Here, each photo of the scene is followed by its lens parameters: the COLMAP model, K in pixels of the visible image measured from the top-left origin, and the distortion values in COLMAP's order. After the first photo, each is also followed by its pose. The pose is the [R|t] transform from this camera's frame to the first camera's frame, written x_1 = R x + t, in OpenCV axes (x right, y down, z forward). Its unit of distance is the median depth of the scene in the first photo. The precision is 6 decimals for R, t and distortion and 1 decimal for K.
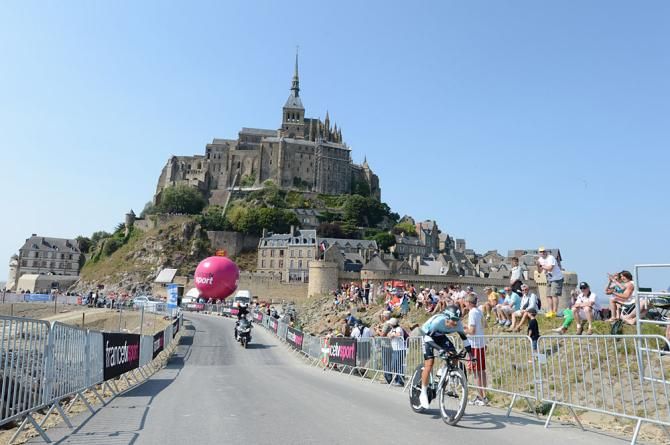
lens RADIAL K [[444.2, 0, 335.0], [0, 444.2, 222.5], [0, 0, 1]] dist [0.003955, -0.000948]
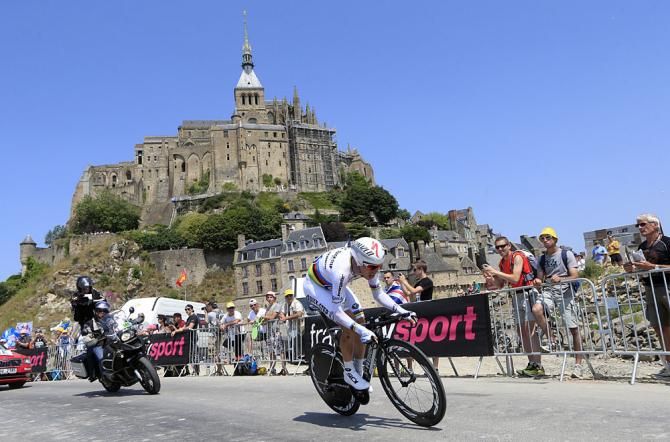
lens RADIAL K [[525.6, 0, 335.0], [0, 525.6, 221.0], [0, 0, 1]] dist [-0.002437, 0.002389]
pose [[0.991015, -0.111413, 0.074000, -0.046847], [0.115182, 0.992146, -0.048775, 0.028980], [-0.067984, 0.056860, 0.996065, 0.142843]]
